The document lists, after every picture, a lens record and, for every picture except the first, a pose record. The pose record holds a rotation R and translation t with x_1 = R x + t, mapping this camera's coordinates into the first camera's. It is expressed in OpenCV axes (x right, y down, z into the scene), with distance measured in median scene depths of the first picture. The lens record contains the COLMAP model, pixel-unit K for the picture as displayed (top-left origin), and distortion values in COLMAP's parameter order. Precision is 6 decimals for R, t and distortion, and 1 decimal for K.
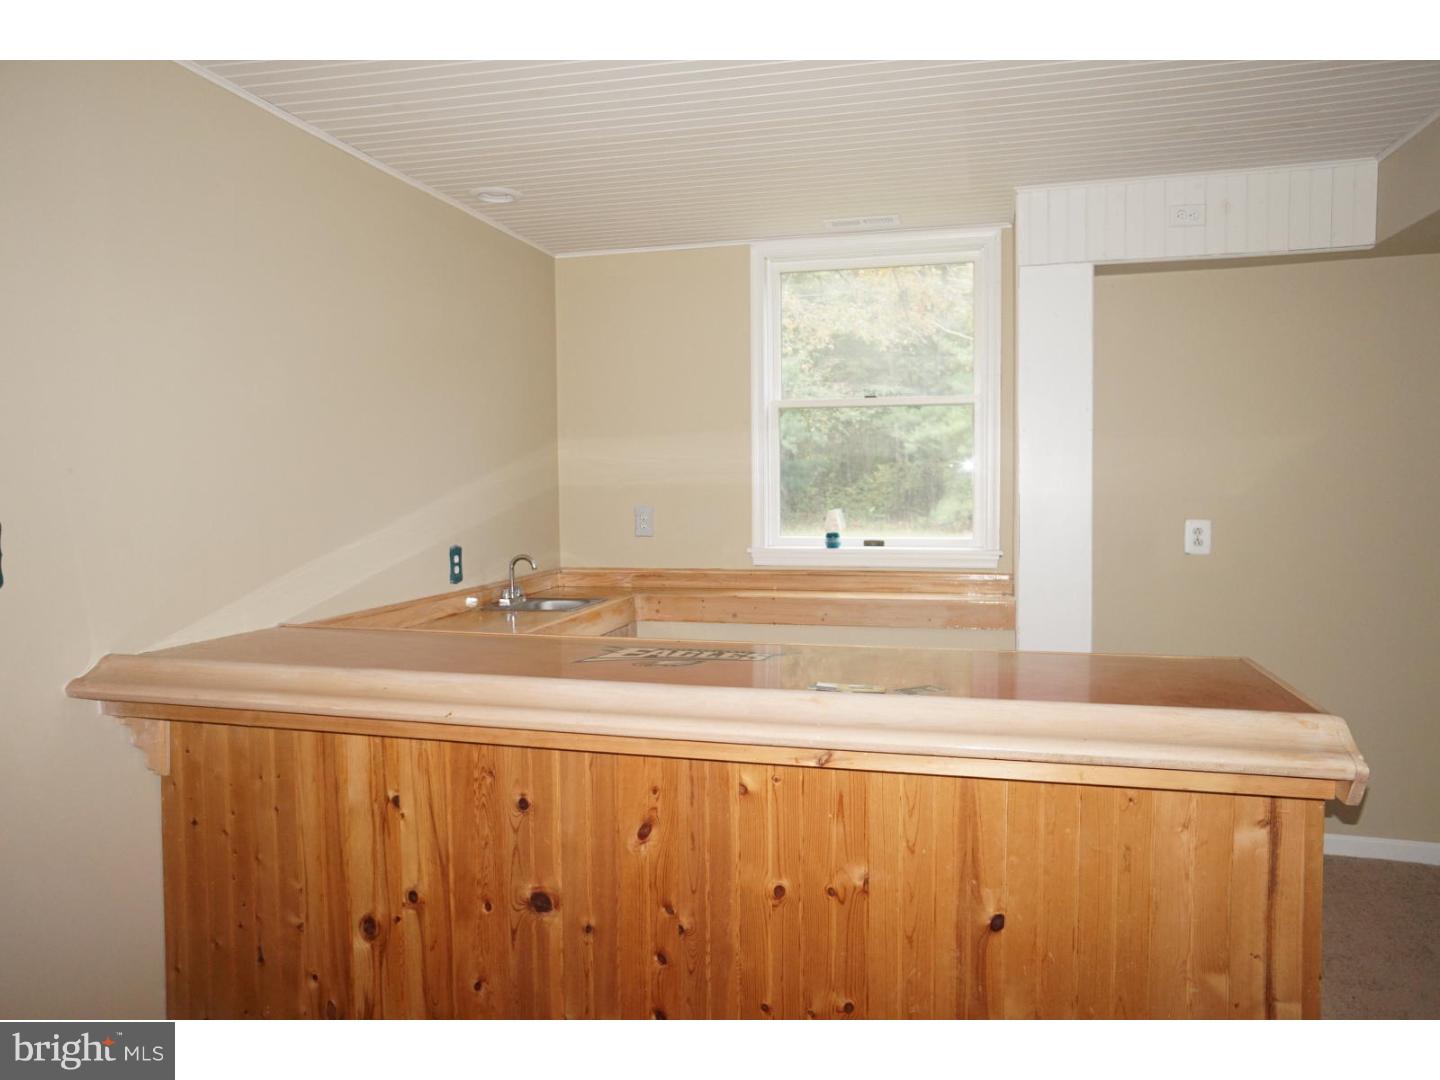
lens RADIAL K [[977.0, 0, 729.3], [0, 977.0, 536.2], [0, 0, 1]] dist [-0.068584, 0.089720]
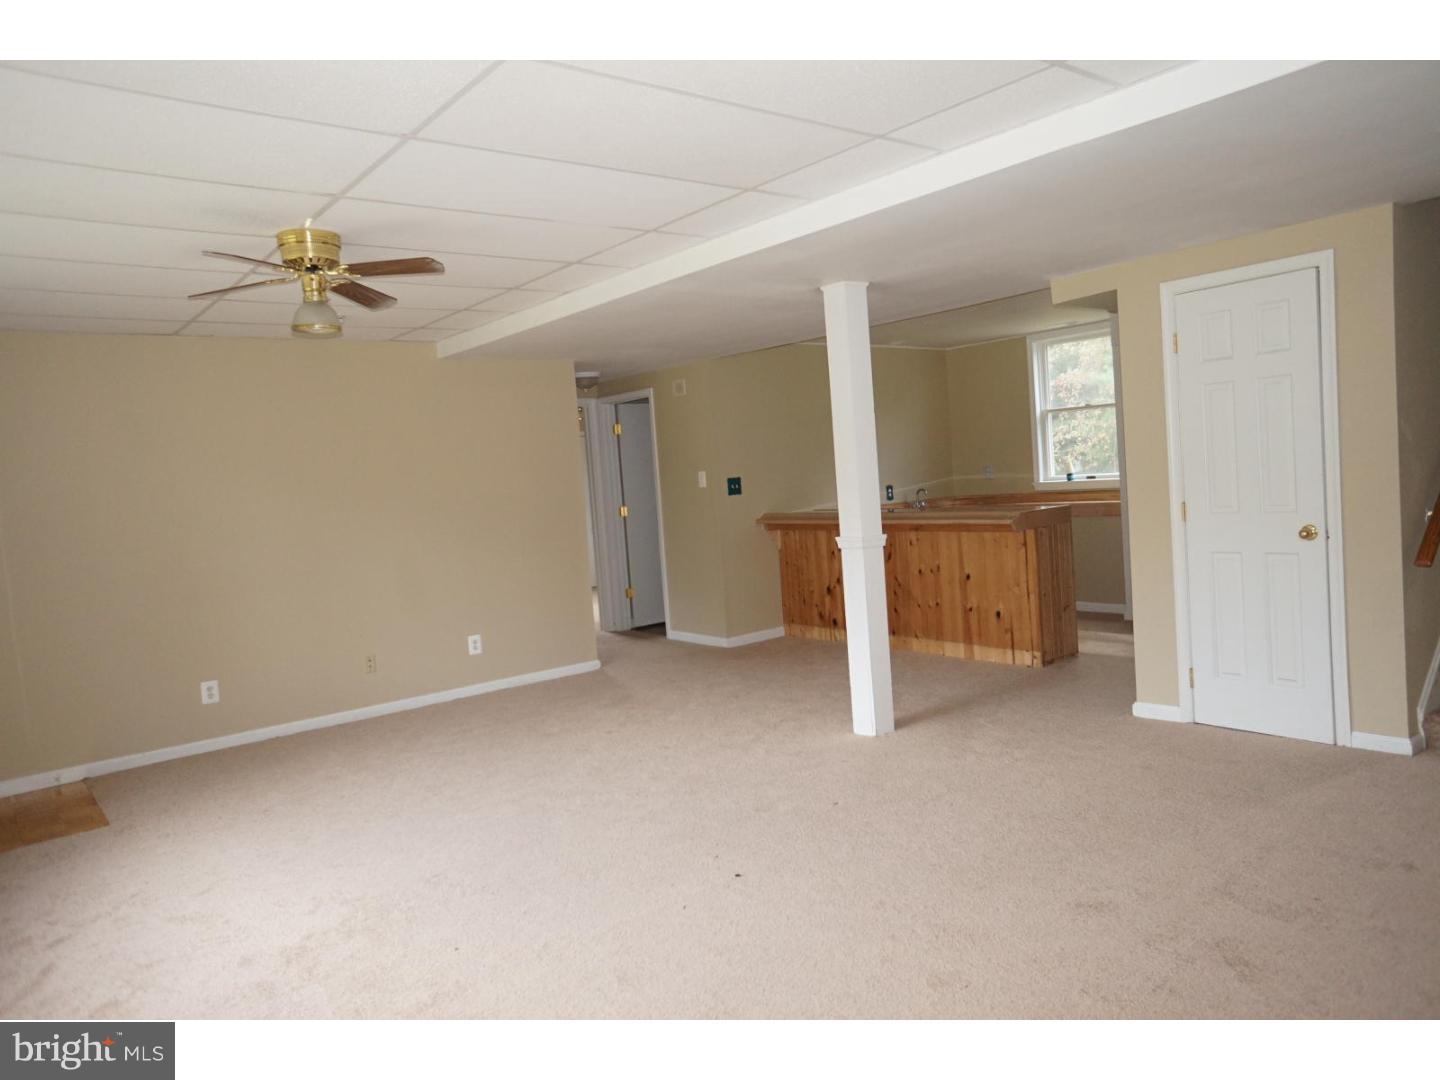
lens RADIAL K [[977.0, 0, 729.3], [0, 977.0, 536.2], [0, 0, 1]] dist [-0.068584, 0.089720]
pose [[0.797943, -0.010466, -0.602642, 0.866927], [0.024714, 0.999576, 0.015364, 0.090413], [0.602226, -0.027153, 0.797864, -1.193550]]
